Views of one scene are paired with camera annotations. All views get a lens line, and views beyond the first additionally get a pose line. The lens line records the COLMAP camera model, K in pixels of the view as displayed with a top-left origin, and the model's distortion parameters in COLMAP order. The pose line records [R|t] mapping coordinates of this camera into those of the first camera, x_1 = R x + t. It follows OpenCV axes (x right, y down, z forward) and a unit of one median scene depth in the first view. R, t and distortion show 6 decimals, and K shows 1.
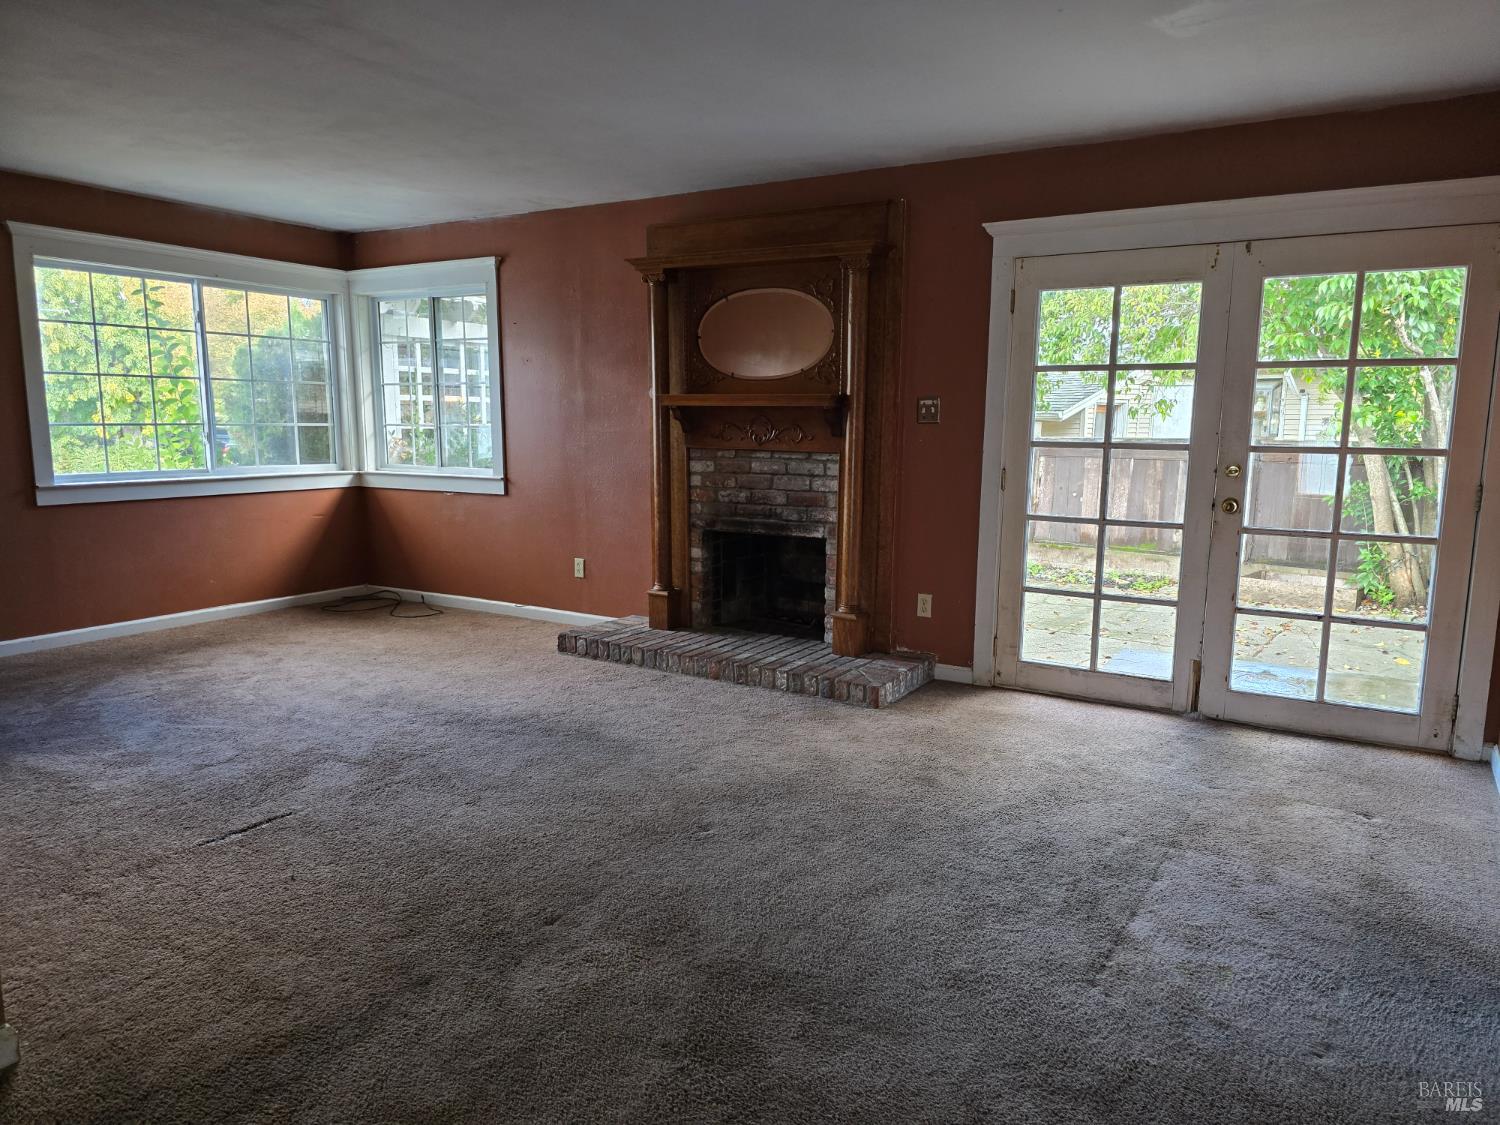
lens RADIAL K [[1020.4, 0, 750.0], [0, 1020.4, 562.5], [0, 0, 1]] dist [-0.000108, -0.001700]
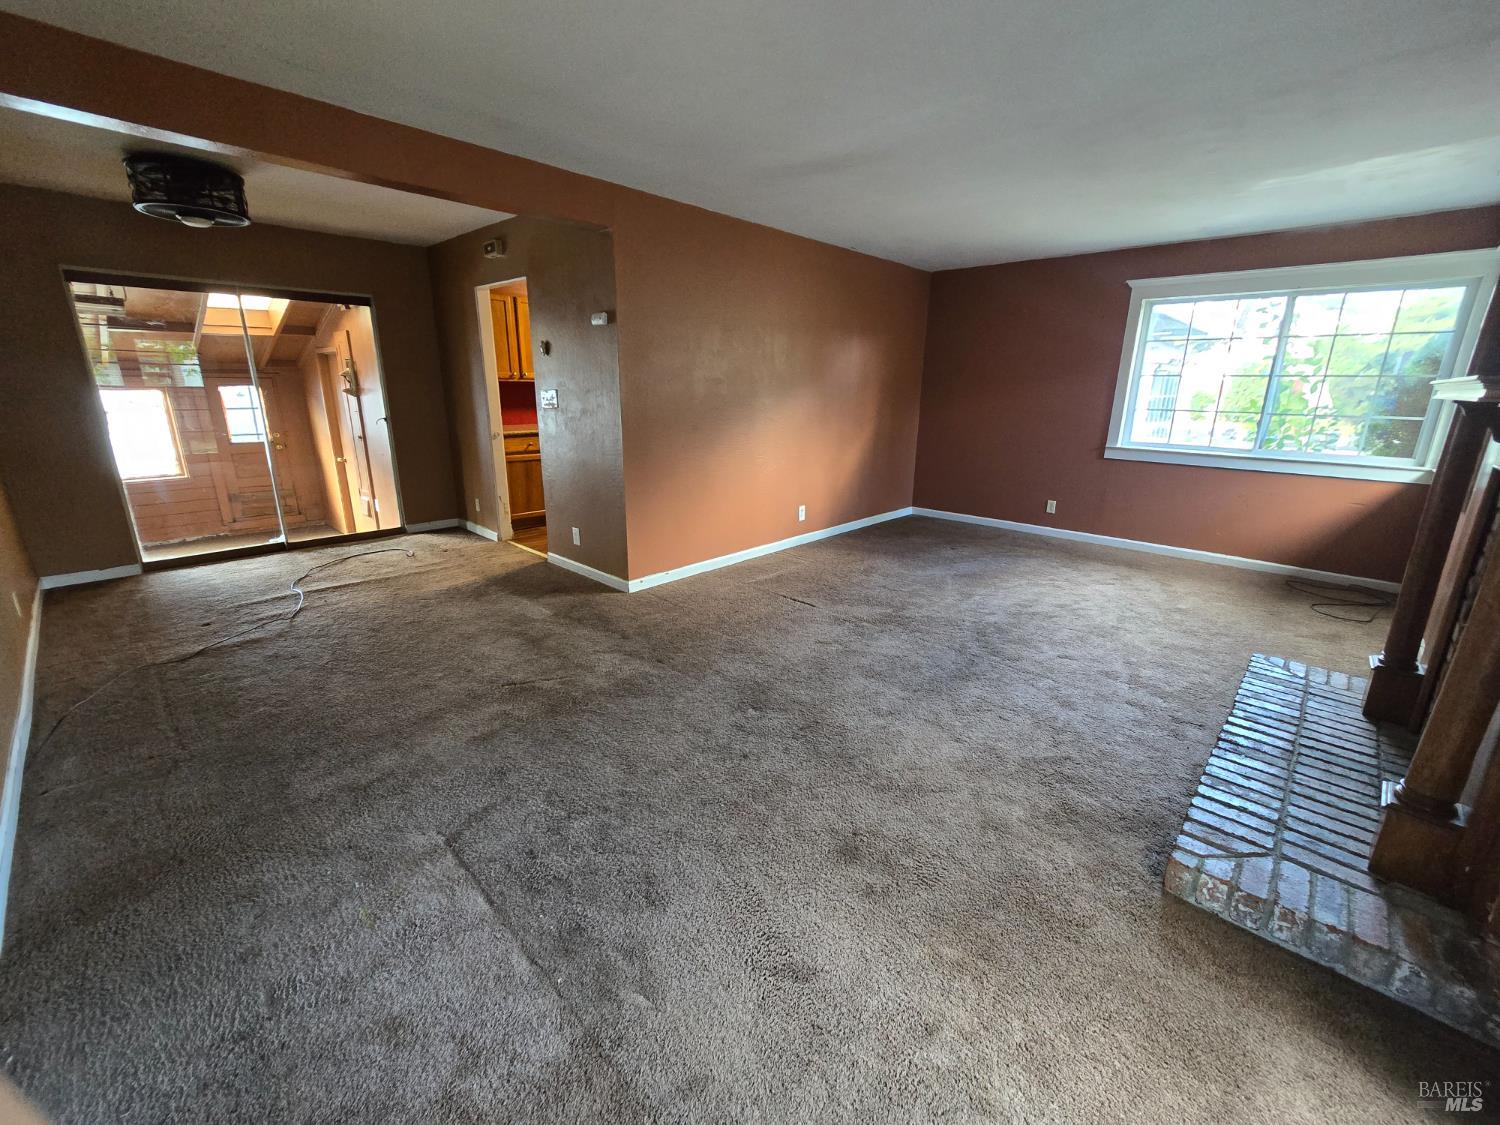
lens RADIAL K [[590.6, 0, 750.0], [0, 590.6, 562.5], [0, 0, 1]] dist [-0.002505, -0.000204]
pose [[-0.204386, 0.269973, -0.940926, 0.385372], [-0.150669, 0.941086, 0.302747, -0.100478], [0.967226, 0.203645, -0.151668, 0.619265]]
